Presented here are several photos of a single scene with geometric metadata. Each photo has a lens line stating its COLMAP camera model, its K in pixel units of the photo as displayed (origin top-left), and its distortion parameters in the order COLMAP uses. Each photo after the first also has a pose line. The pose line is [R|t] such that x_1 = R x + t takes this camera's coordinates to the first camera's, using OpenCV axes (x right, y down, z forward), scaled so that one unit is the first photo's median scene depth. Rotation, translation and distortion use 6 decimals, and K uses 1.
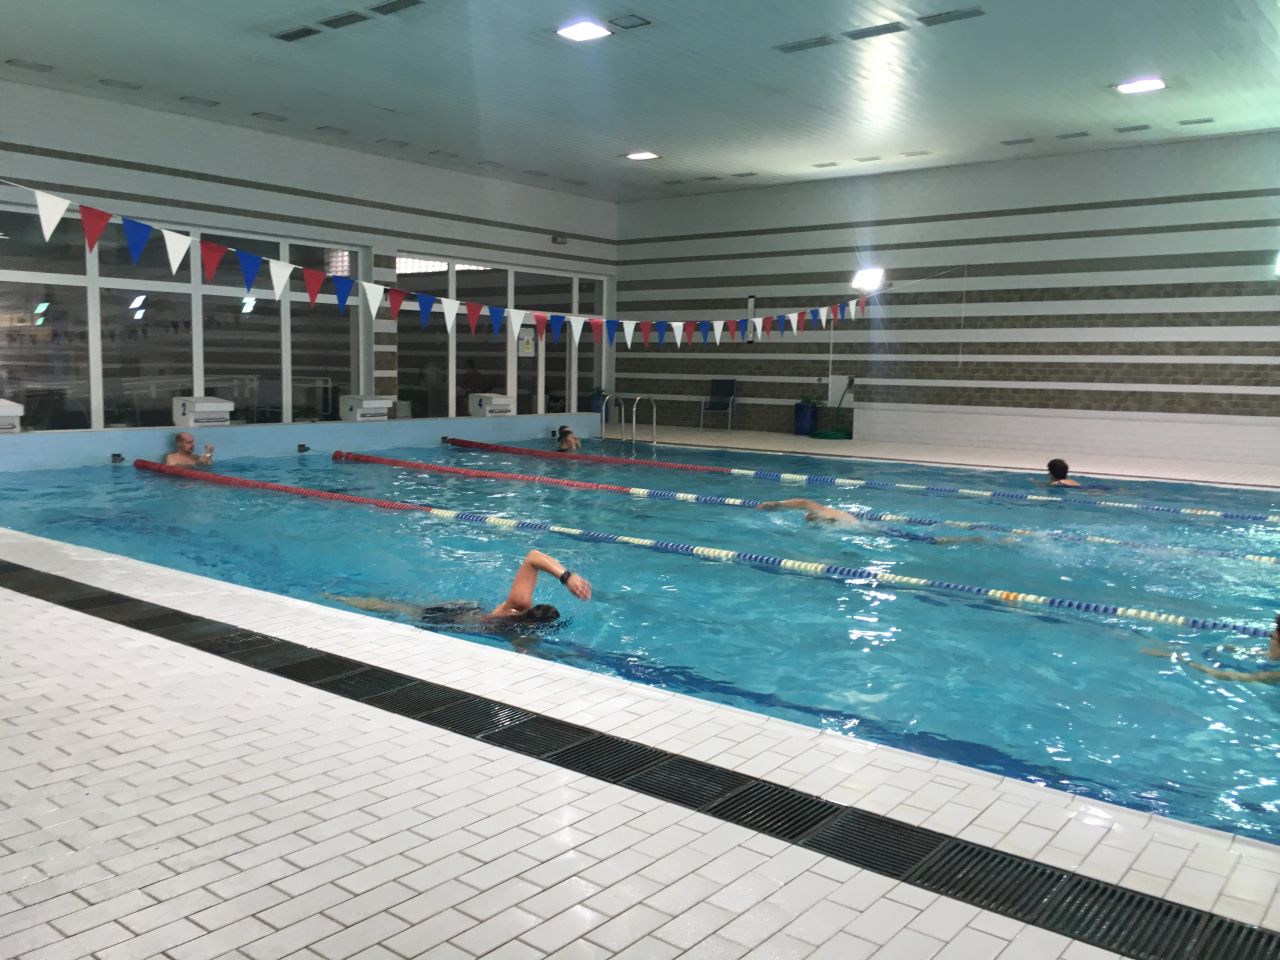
lens RADIAL K [[1086.3, 0, 651.8], [0, 1086.3, 489.9], [0, 0, 1]] dist [0.072876, -0.087446]
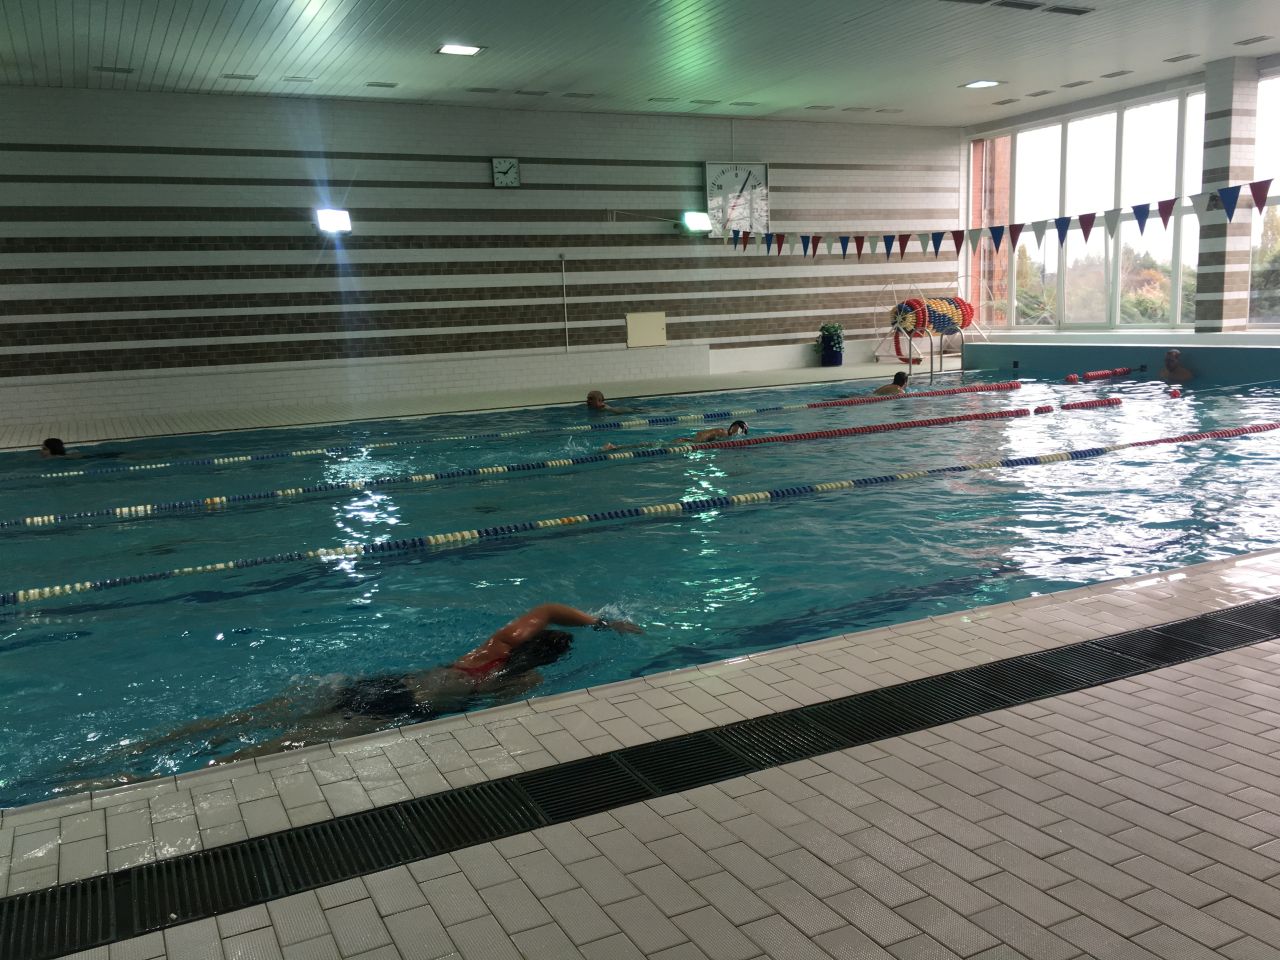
lens RADIAL K [[1086.3, 0, 646.9], [0, 1086.3, 470.8], [0, 0, 1]] dist [0.072876, -0.087446]
pose [[0.430806, -0.168002, 0.886669, -0.500255], [0.152165, 0.981974, 0.112128, -0.053468], [-0.889524, 0.086615, 0.448604, 0.391280]]
